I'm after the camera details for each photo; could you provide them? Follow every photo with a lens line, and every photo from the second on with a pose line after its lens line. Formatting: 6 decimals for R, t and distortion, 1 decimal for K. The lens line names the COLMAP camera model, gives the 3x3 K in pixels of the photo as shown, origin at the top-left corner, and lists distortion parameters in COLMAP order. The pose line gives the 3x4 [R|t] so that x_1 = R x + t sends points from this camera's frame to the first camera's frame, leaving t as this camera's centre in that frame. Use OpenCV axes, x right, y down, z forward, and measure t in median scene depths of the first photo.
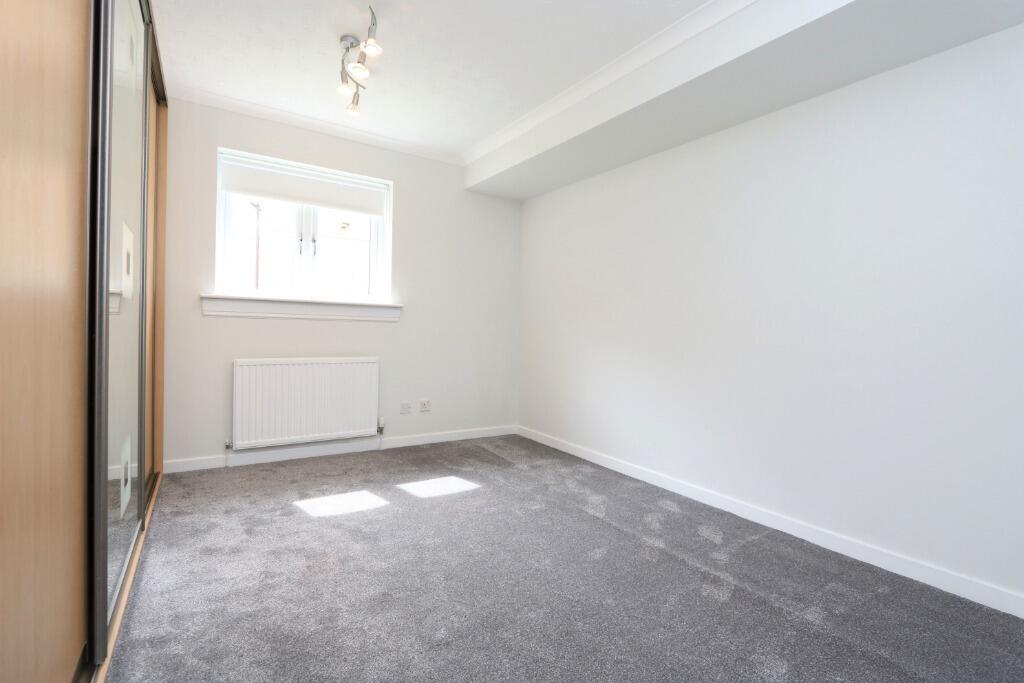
lens RADIAL K [[480.5, 0, 512.0], [0, 480.5, 341.5], [0, 0, 1]] dist [-0.002322, -0.000466]
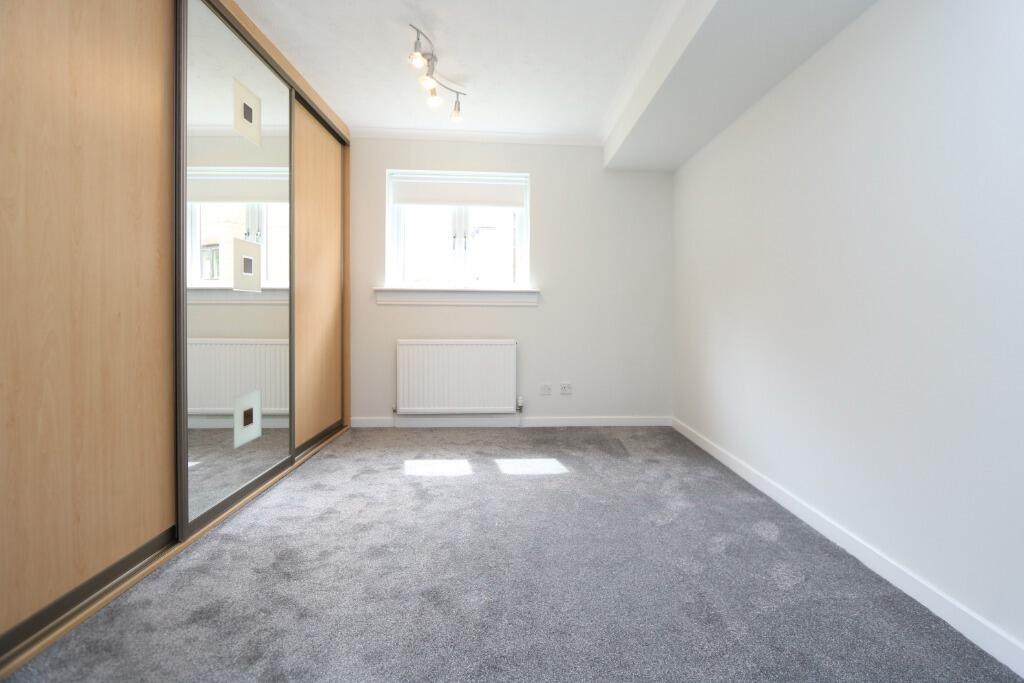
lens RADIAL K [[474.8, 0, 512.0], [0, 474.8, 327.2], [0, 0, 1]] dist [-0.001668, 0.000183]
pose [[0.864335, -0.004837, -0.502893, 0.290320], [0.002881, 0.999985, -0.004666, 0.011044], [0.502908, 0.002584, 0.864336, 0.099667]]
